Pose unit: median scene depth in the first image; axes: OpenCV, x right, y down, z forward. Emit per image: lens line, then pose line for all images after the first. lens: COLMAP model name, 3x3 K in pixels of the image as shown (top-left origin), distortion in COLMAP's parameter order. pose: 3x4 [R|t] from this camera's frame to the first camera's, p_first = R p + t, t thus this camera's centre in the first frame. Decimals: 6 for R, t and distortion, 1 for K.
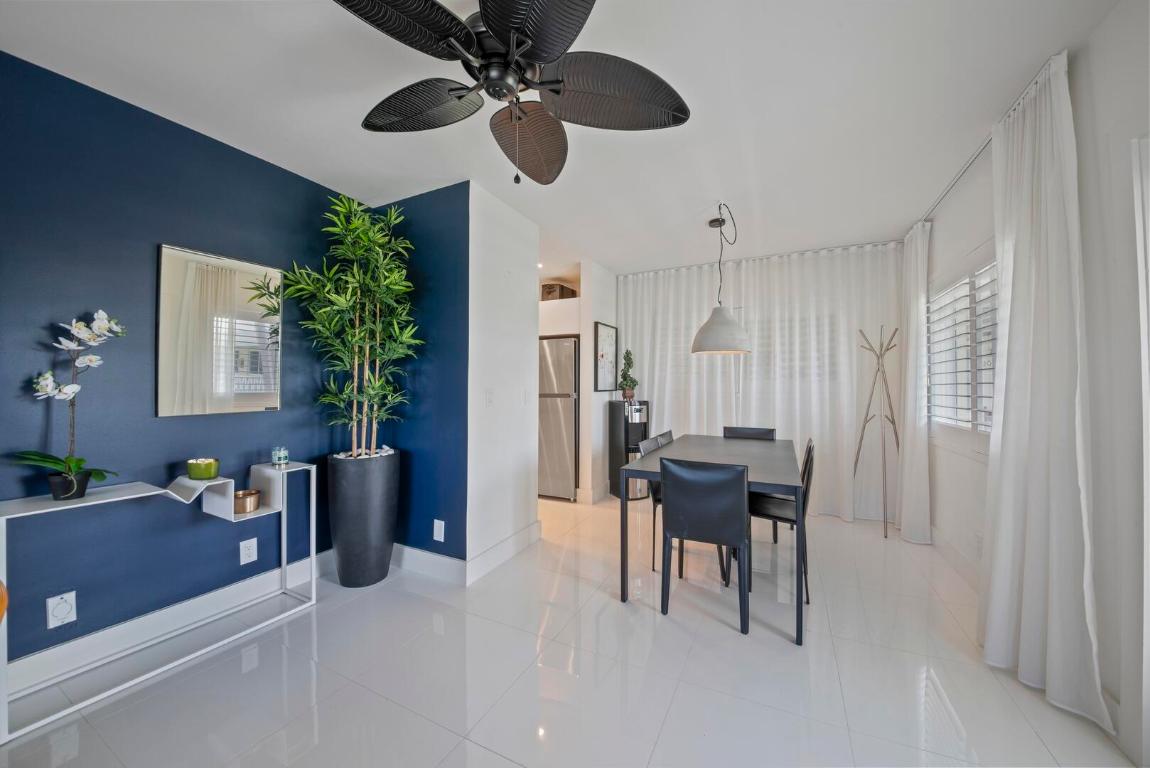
lens RADIAL K [[397.7, 0, 574.3], [0, 397.7, 378.5], [0, 0, 1]] dist [-0.007284, -0.000021]
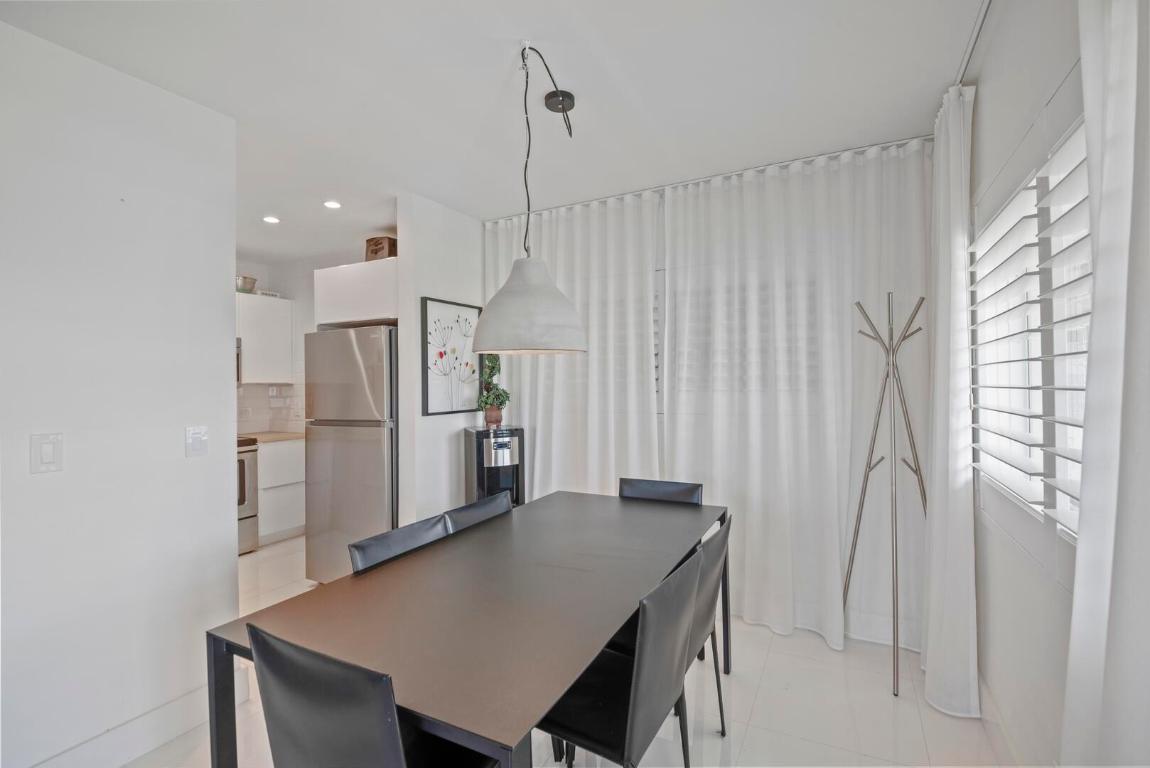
lens RADIAL K [[505.8, 0, 582.1], [0, 505.8, 379.7], [0, 0, 1]] dist [0.011513, -0.000424]
pose [[0.999861, -0.016515, 0.002373, 0.312003], [0.016494, 0.999825, 0.008839, -0.025829], [-0.002519, -0.008798, 0.999958, 0.272032]]
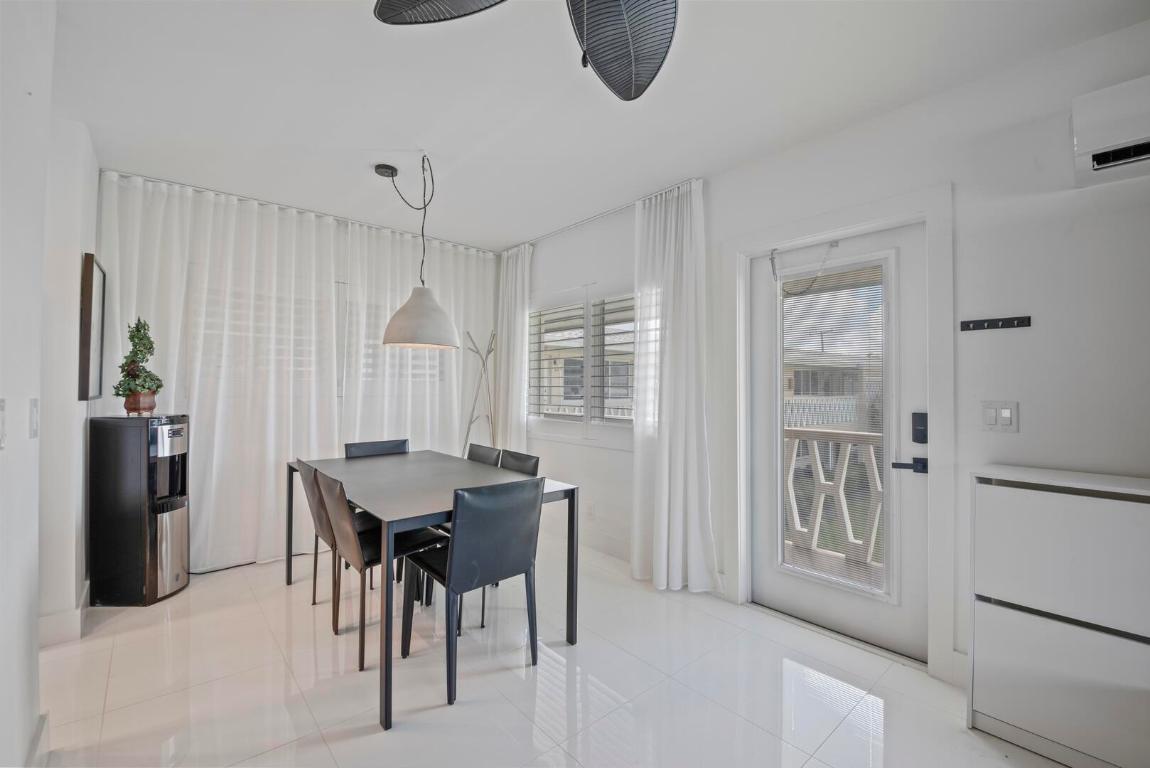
lens RADIAL K [[499.6, 0, 579.9], [0, 499.6, 376.2], [0, 0, 1]] dist [-0.000141, -0.000083]
pose [[0.366114, 0.017136, 0.930412, -0.309197], [-0.019065, 0.999759, -0.010911, -0.001464], [-0.930375, -0.013743, 0.366352, 0.254497]]
